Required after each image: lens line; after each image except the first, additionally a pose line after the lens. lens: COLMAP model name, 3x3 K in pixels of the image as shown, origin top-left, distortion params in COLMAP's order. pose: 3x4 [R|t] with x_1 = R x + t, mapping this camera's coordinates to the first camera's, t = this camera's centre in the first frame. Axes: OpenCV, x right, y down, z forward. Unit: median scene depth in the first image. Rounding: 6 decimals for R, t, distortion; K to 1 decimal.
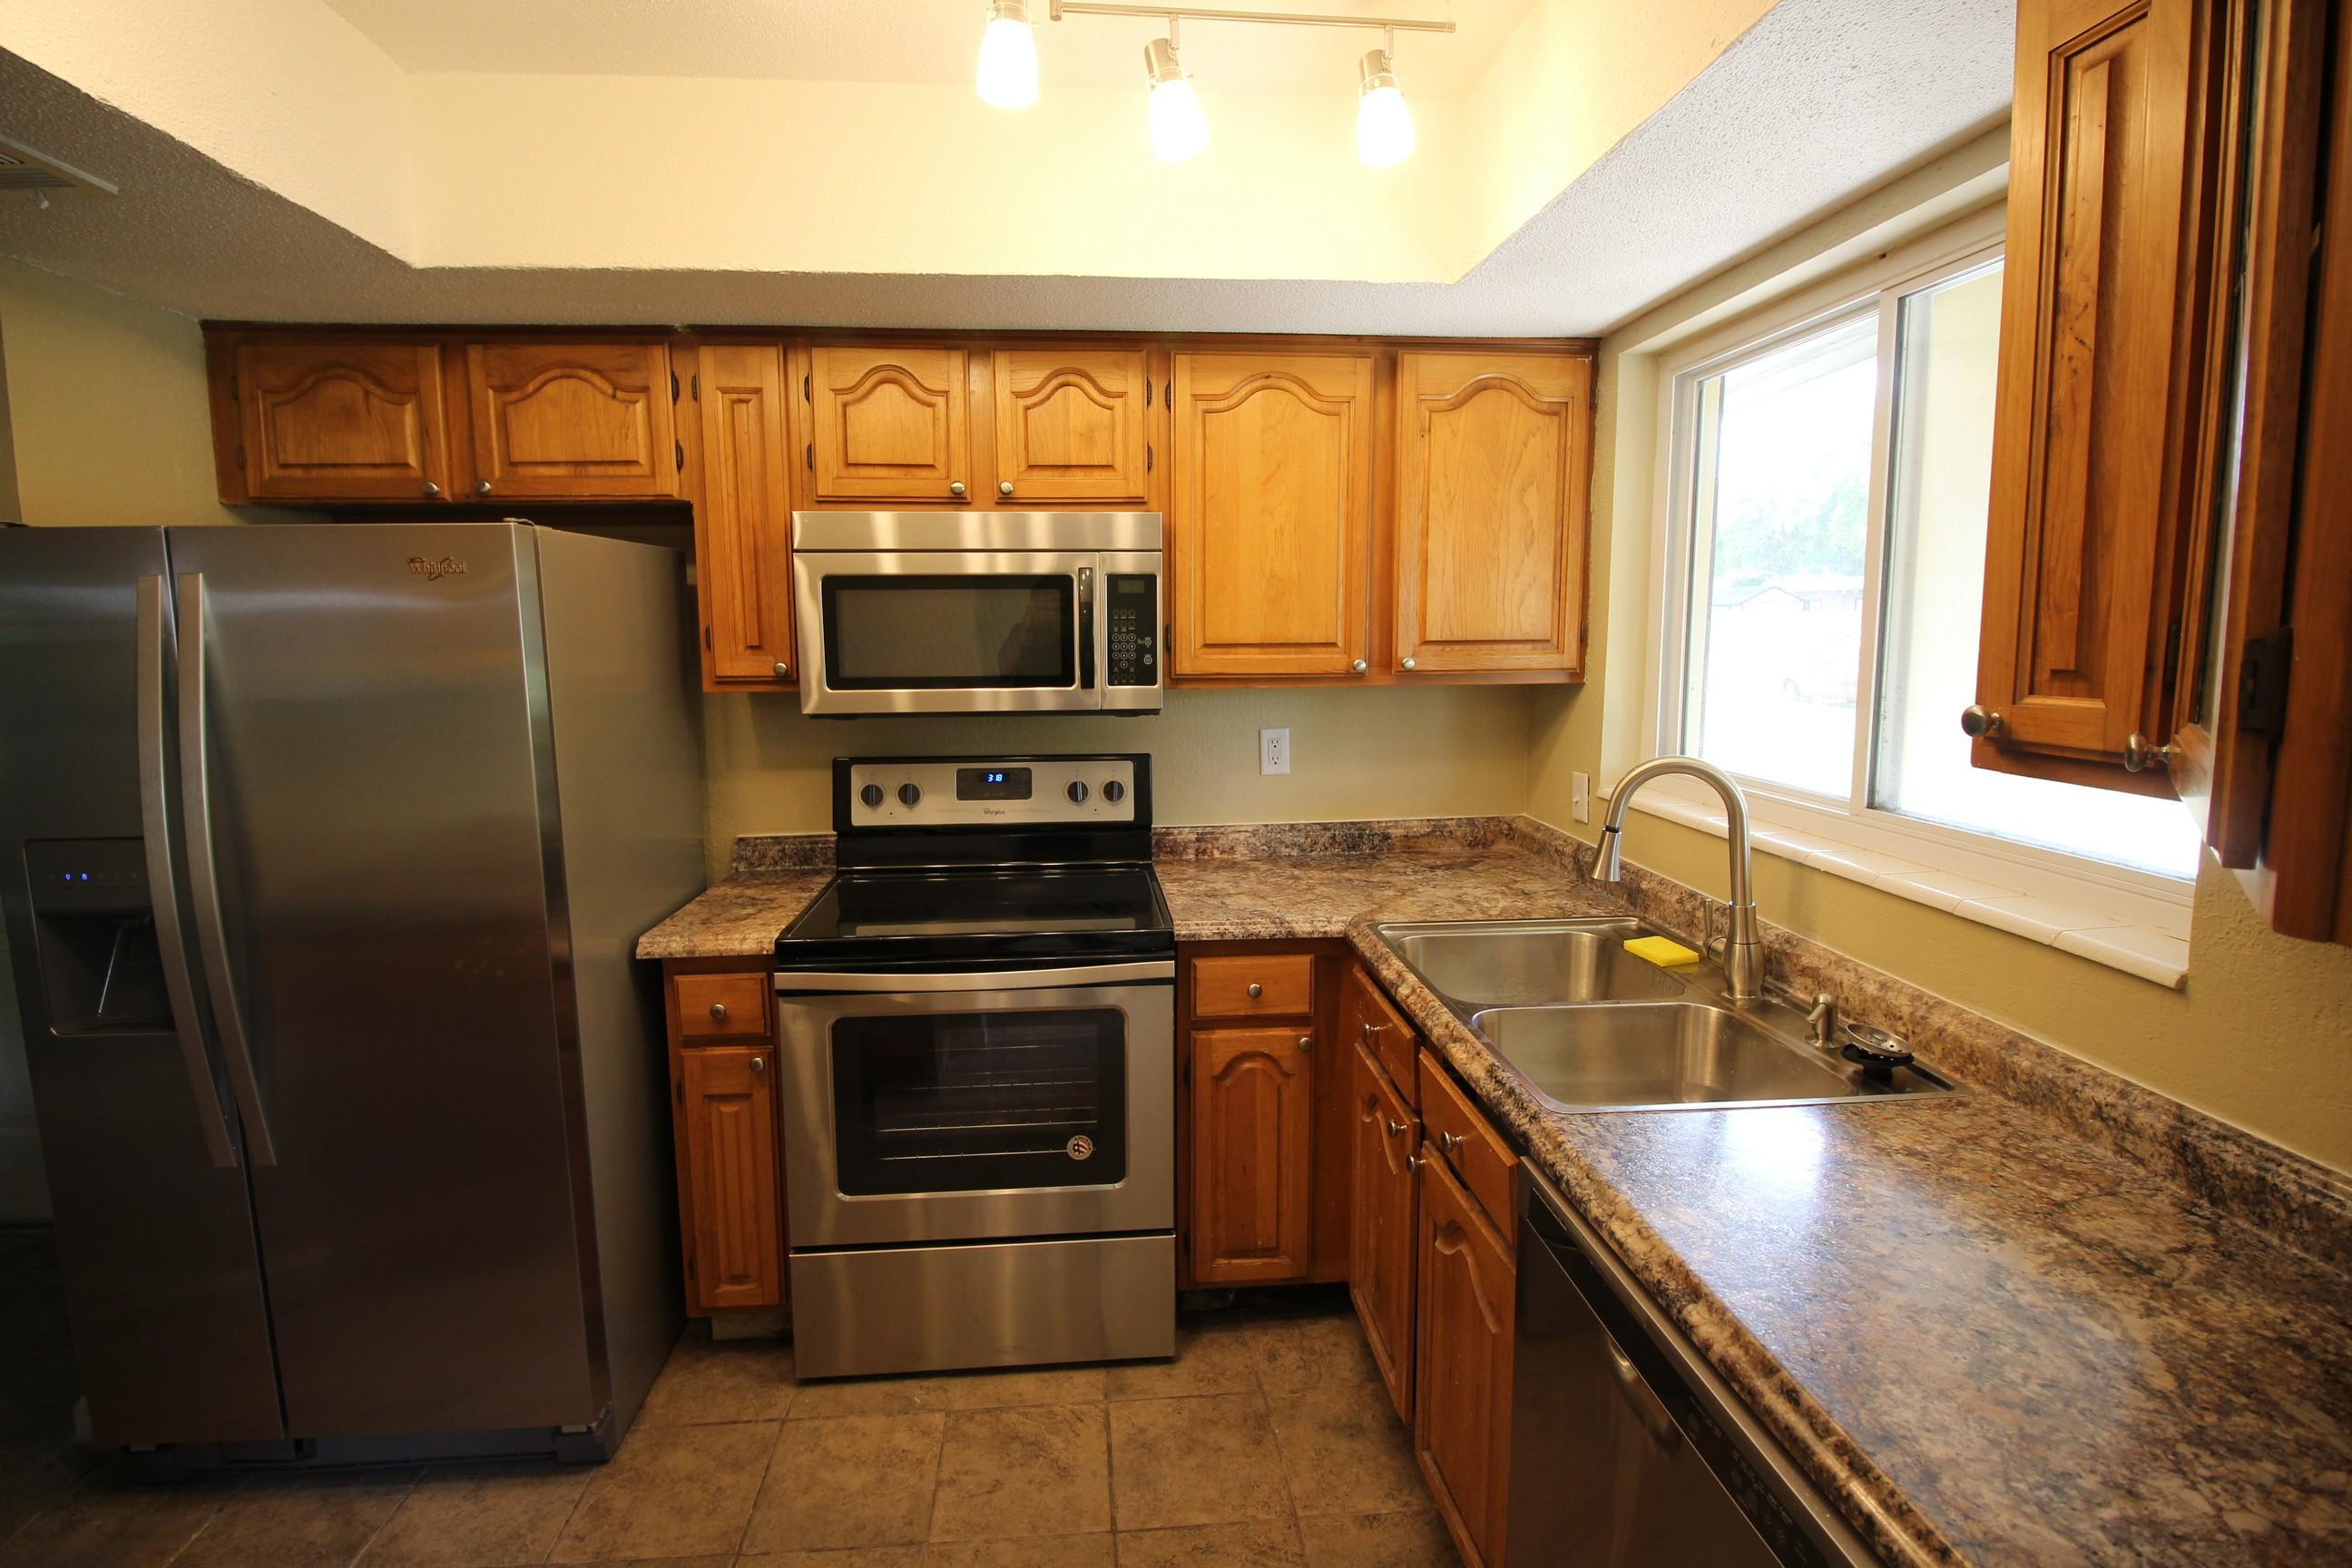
lens RADIAL K [[1090.5, 0, 1166.4], [0, 1090.5, 759.8], [0, 0, 1]] dist [0.003919, -0.013798]
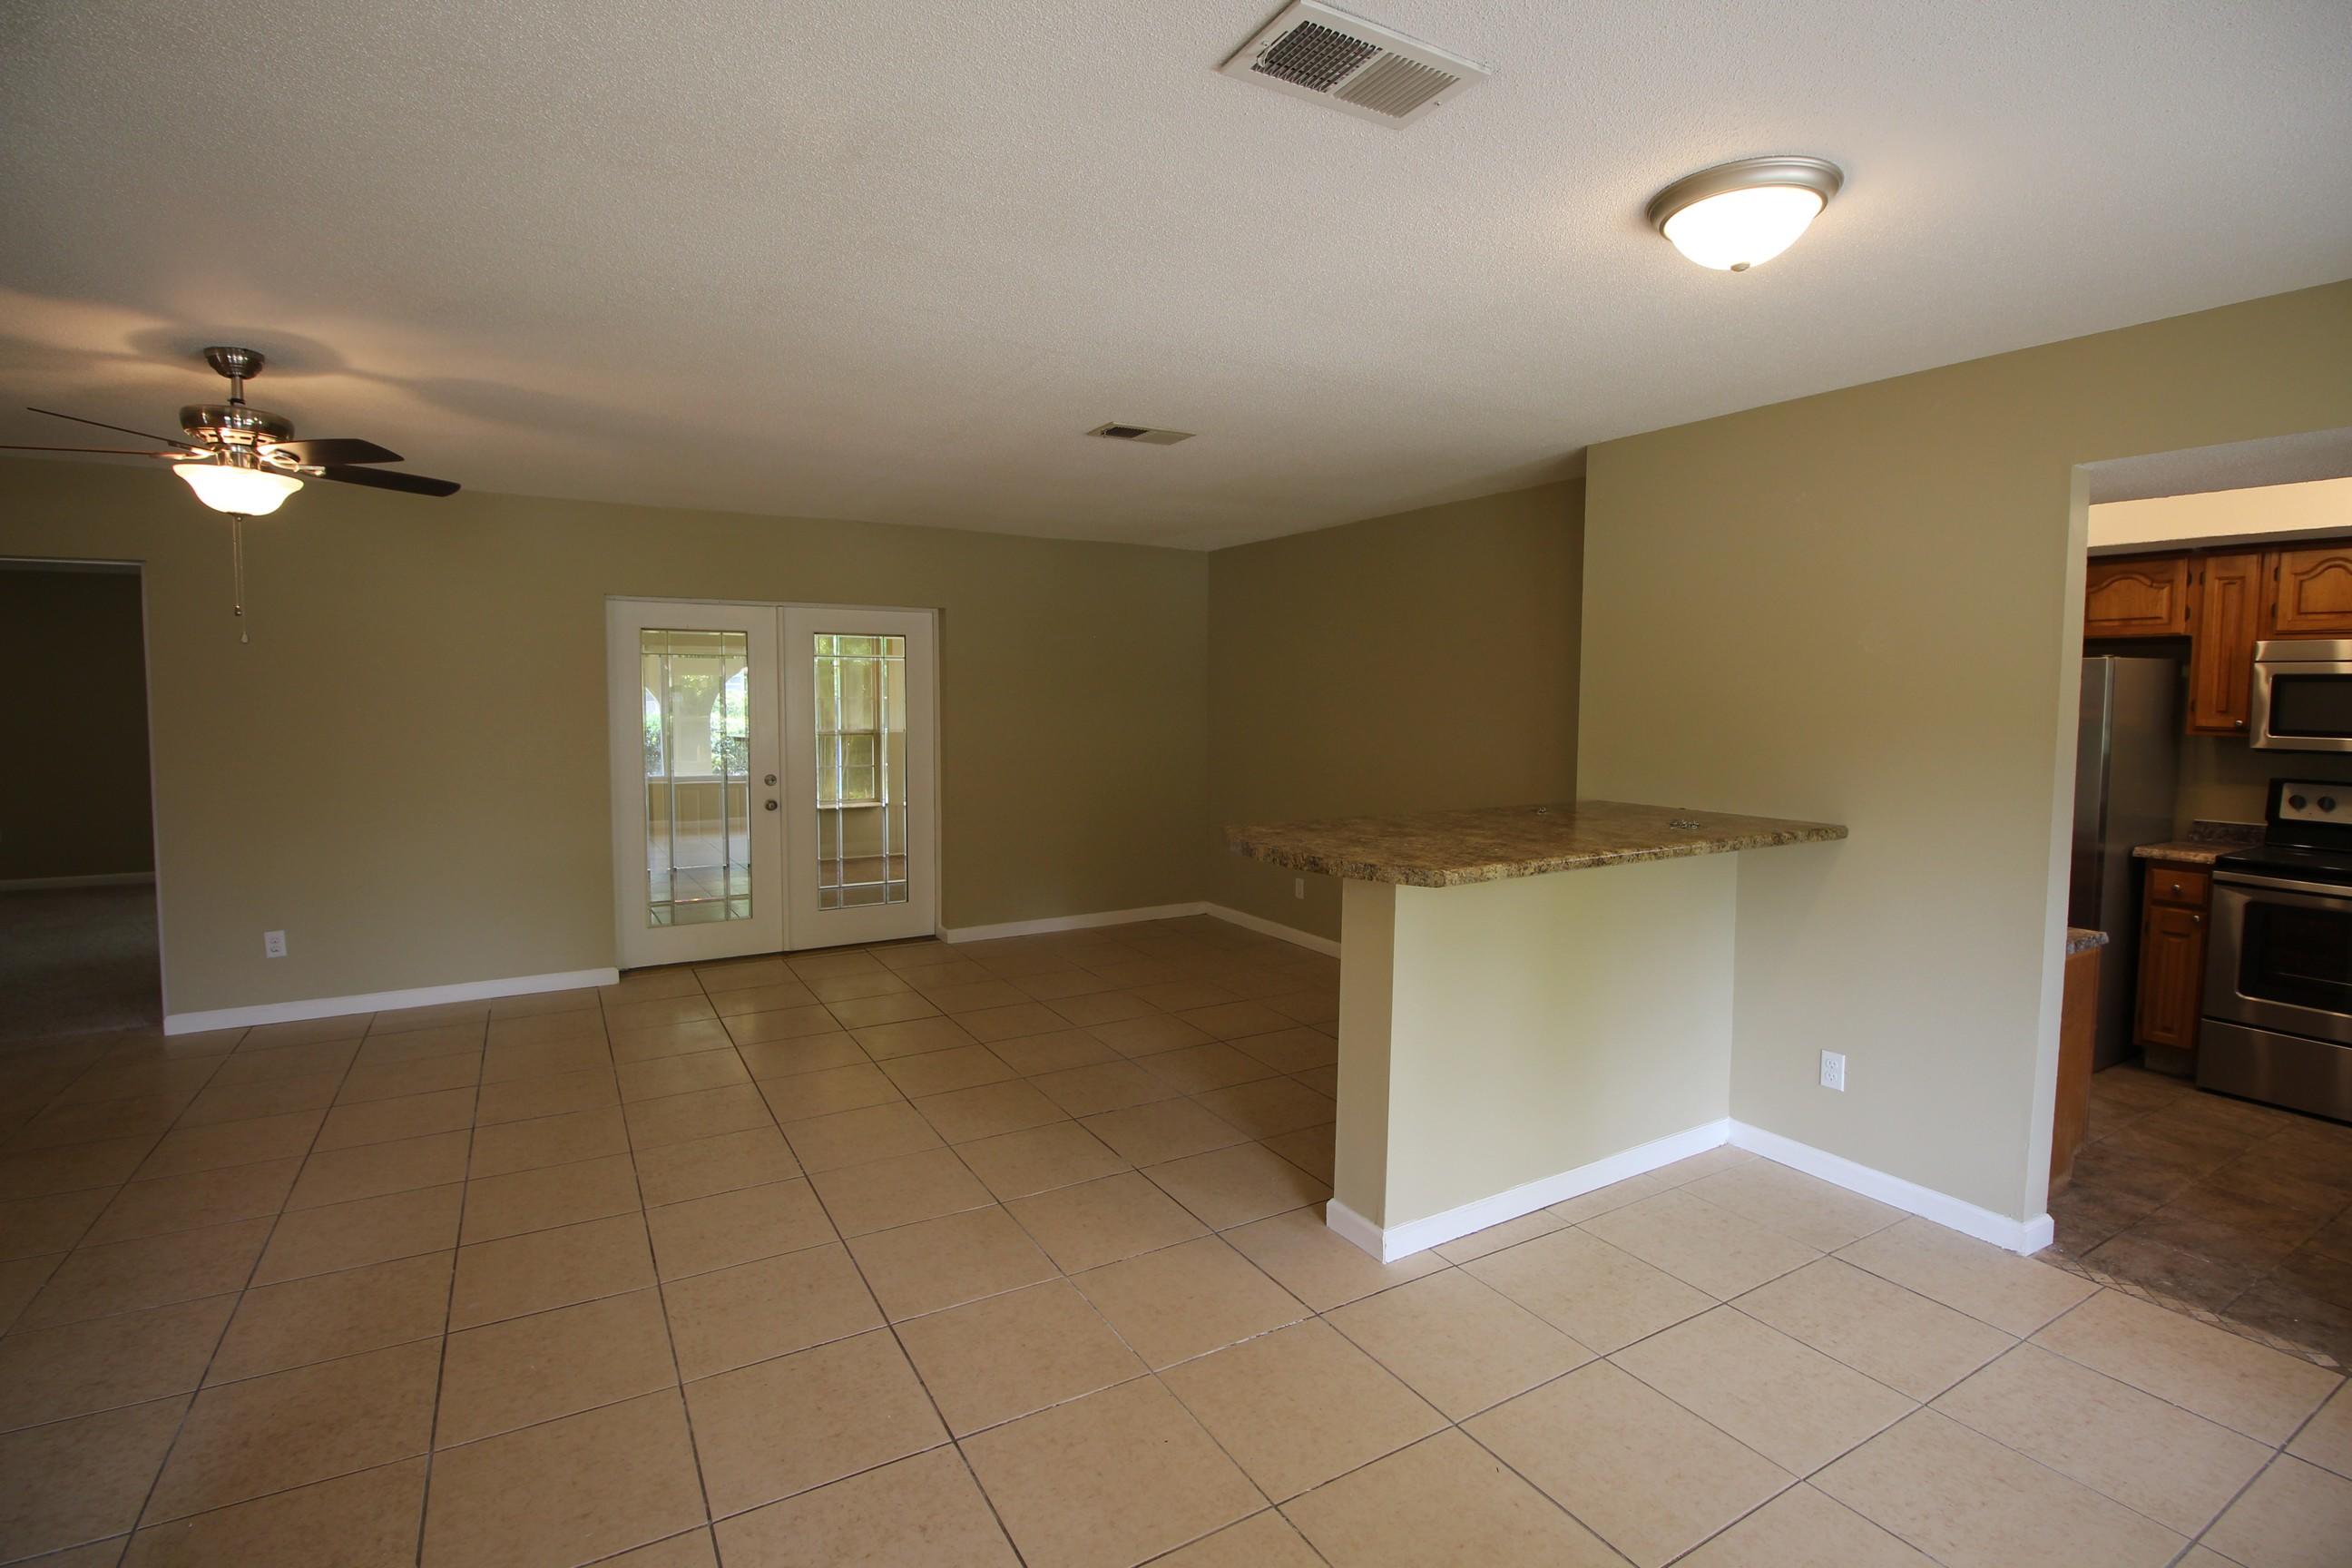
lens RADIAL K [[1090.5, 0, 1166.4], [0, 1090.5, 759.8], [0, 0, 1]] dist [0.003919, -0.013798]
pose [[0.426630, 0.071735, -0.901577, 0.545062], [-0.120327, 0.992490, 0.022030, 0.161856], [0.896386, 0.099085, 0.432057, -1.465311]]
